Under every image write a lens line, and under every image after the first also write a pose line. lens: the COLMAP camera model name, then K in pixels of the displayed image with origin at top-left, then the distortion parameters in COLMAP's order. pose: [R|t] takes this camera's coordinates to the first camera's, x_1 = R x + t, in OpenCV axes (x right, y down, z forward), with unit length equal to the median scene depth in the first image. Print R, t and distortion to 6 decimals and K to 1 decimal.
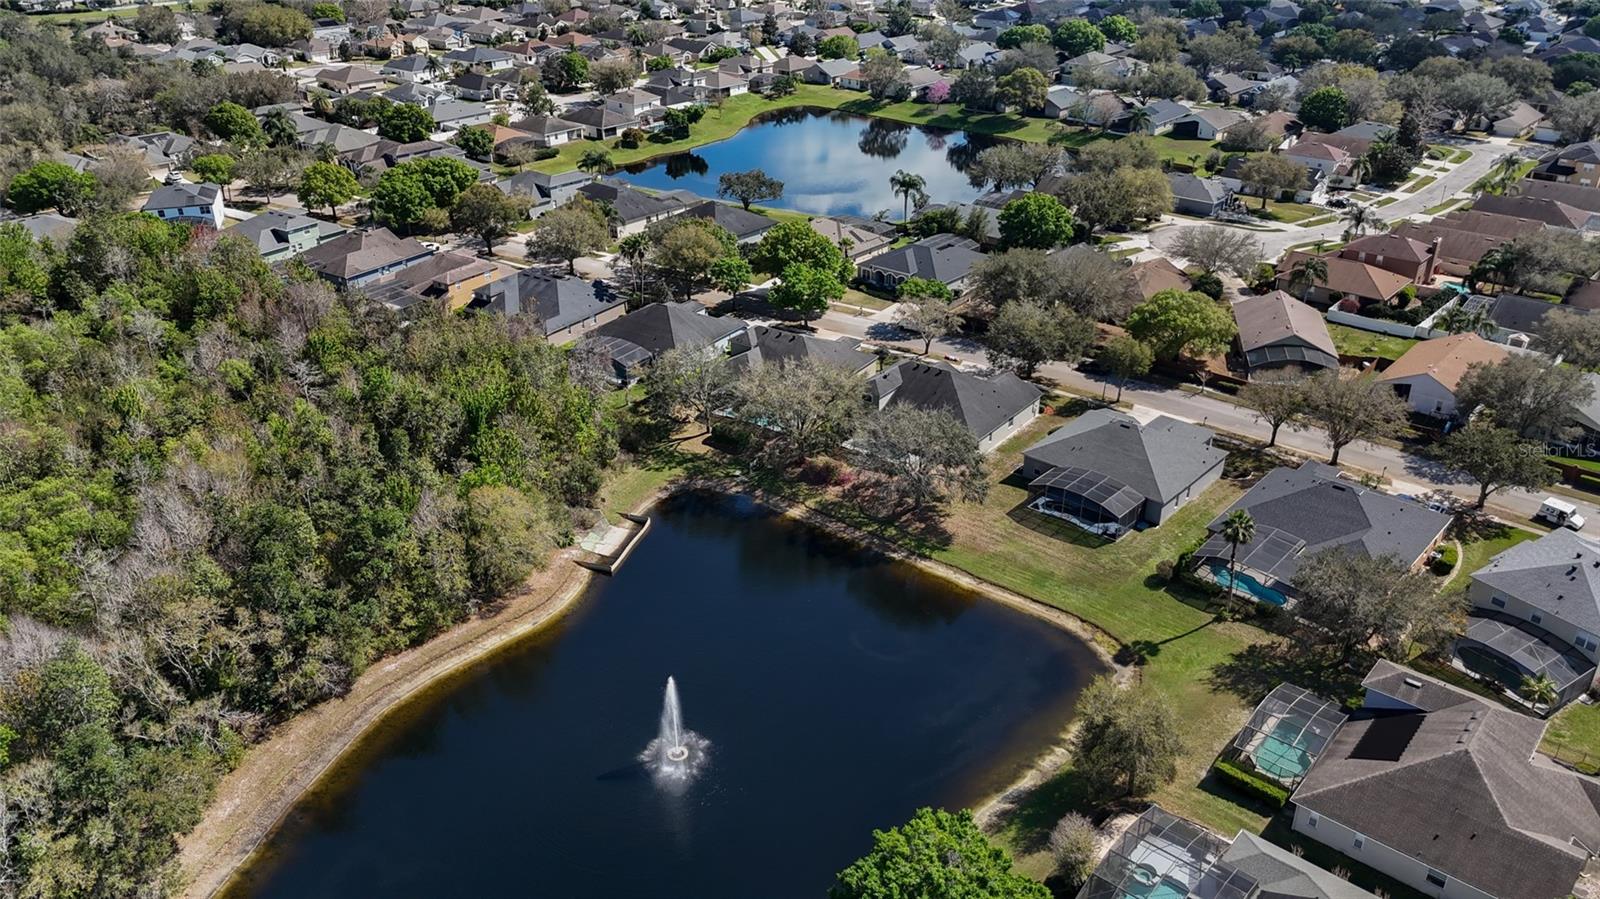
lens RADIAL K [[1179.7, 0, 799.4], [0, 1179.7, 453.5], [0, 0, 1]] dist [0.068981, -0.064130]
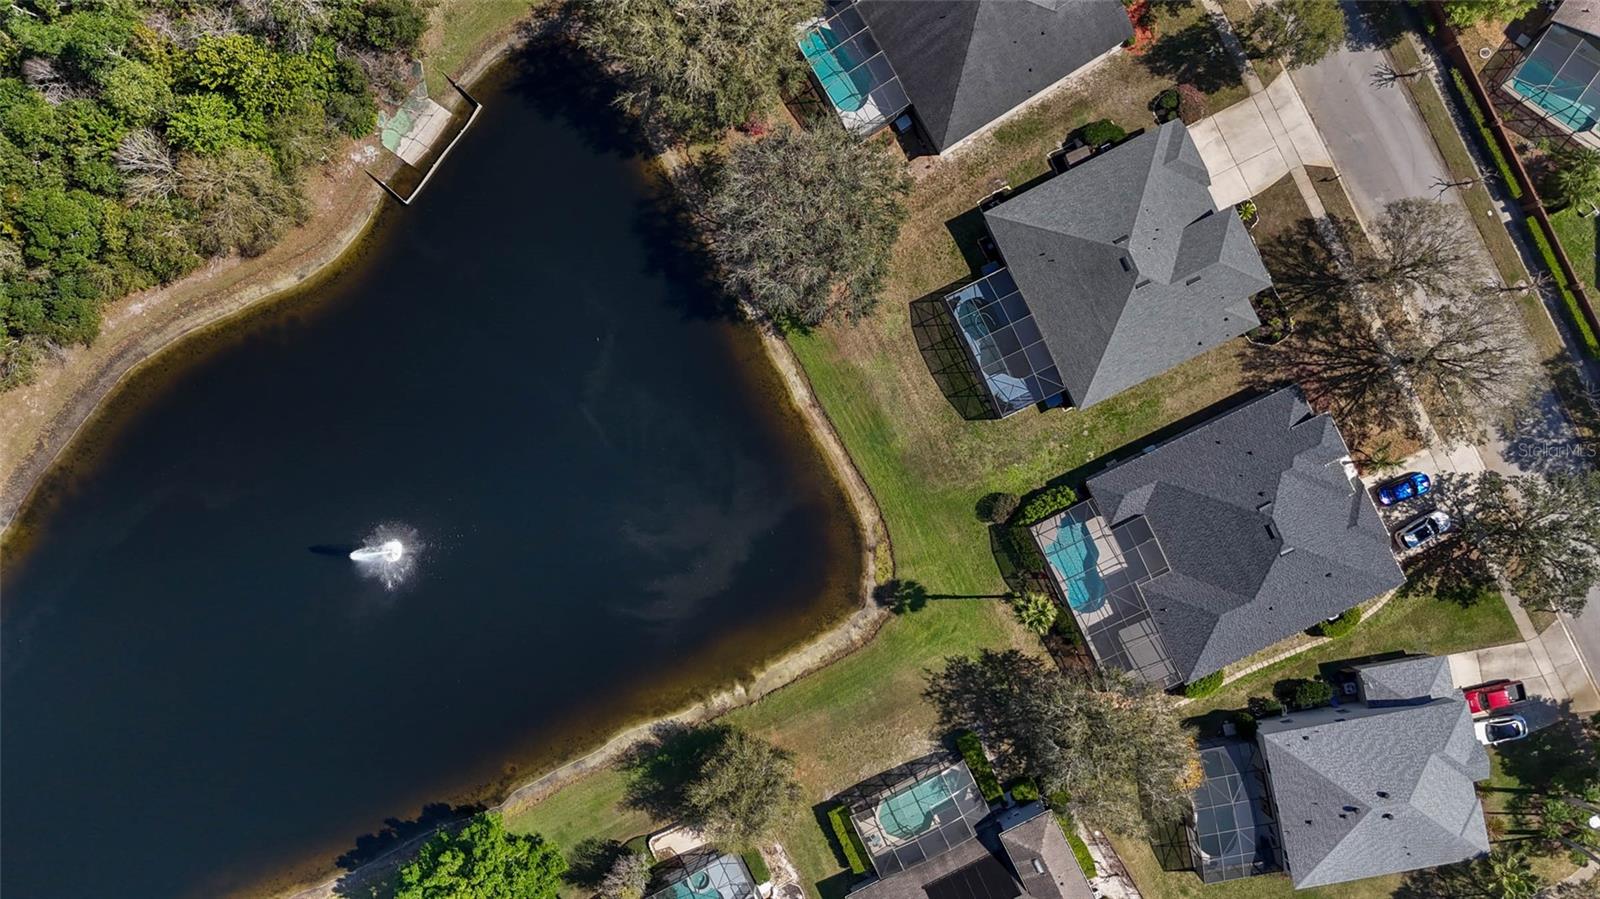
lens RADIAL K [[1179.7, 0, 799.4], [0, 1179.7, 453.5], [0, 0, 1]] dist [0.068981, -0.064130]
pose [[0.928221, 0.371867, -0.010988, 0.153318], [-0.153428, 0.409545, 0.899296, -0.571228], [0.338919, -0.833059, 0.437203, 0.562462]]
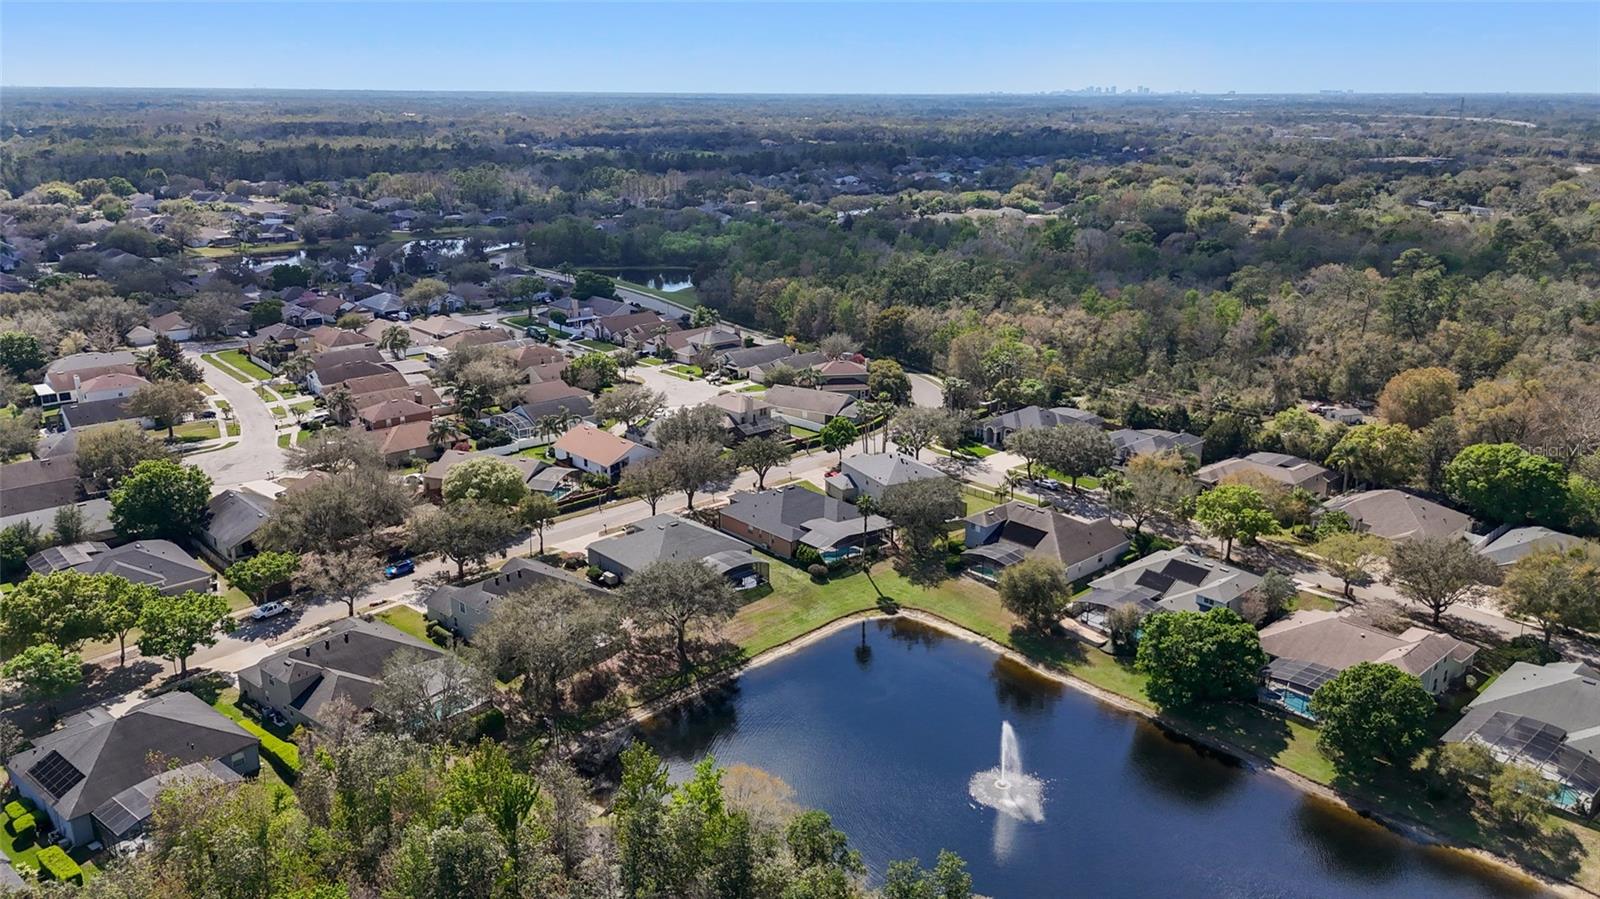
lens RADIAL K [[1179.7, 0, 799.4], [0, 1179.7, 453.5], [0, 0, 1]] dist [0.068981, -0.064130]
pose [[0.082871, -0.277104, 0.957259, -0.915914], [0.444165, 0.870151, 0.213437, -0.304845], [-0.892104, 0.407493, 0.195190, 0.615279]]
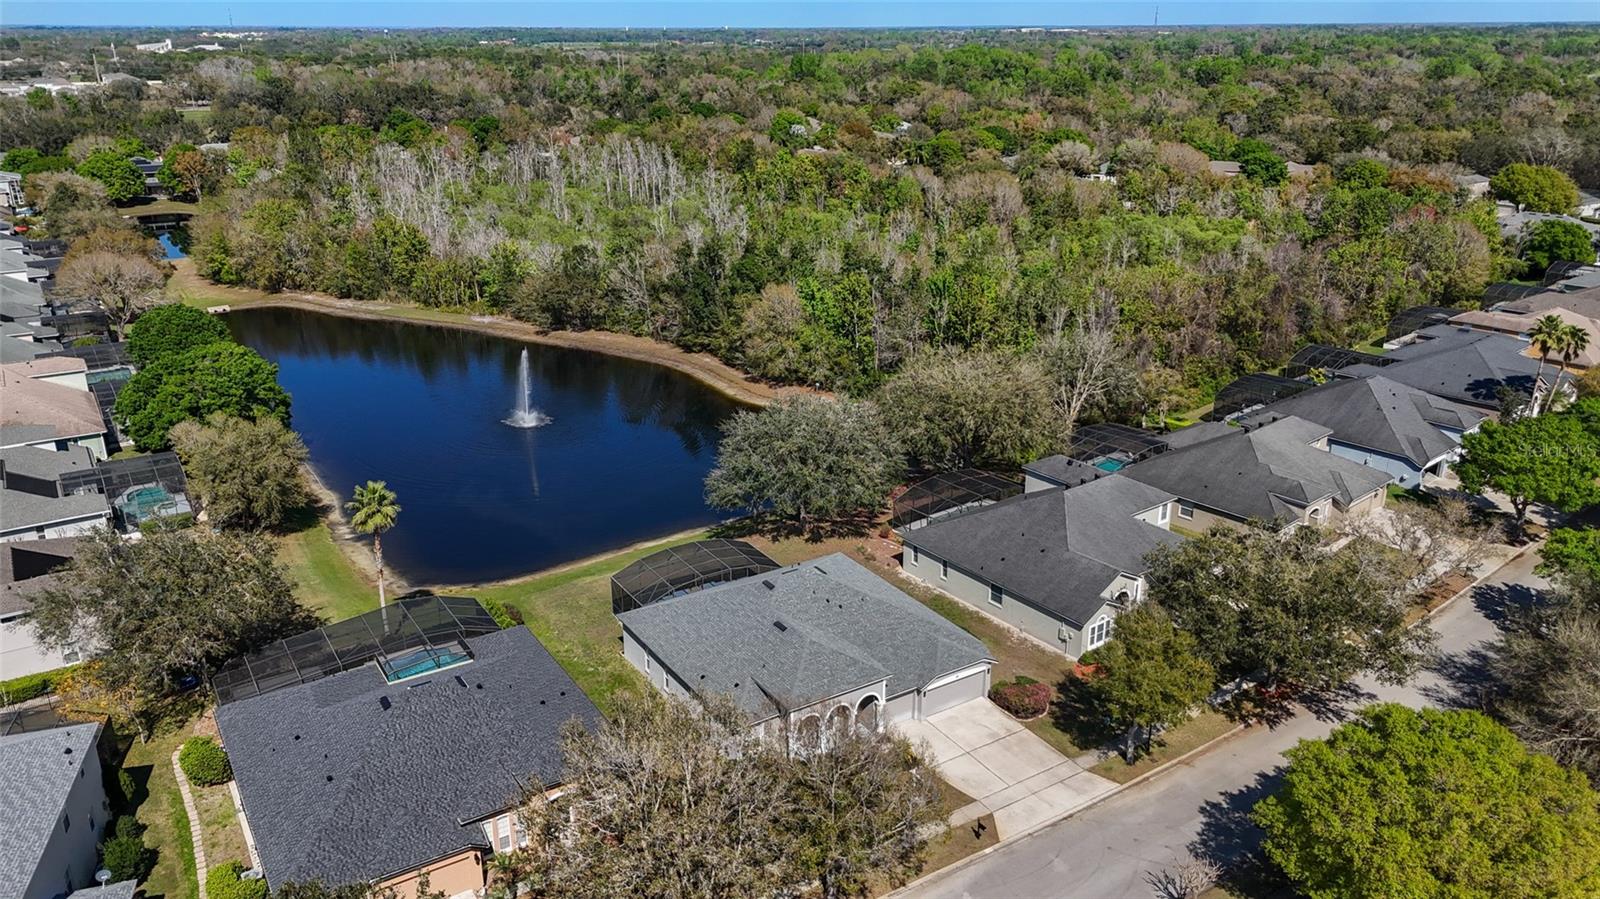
lens RADIAL K [[1172.9, 0, 800.0], [0, 1172.9, 449.5], [0, 0, 1]] dist [0.104954, -0.145916]
pose [[-0.265281, 0.329807, -0.906010, 0.770435], [-0.431745, 0.799569, 0.417476, -0.307100], [0.862103, 0.501913, -0.069718, 1.035276]]
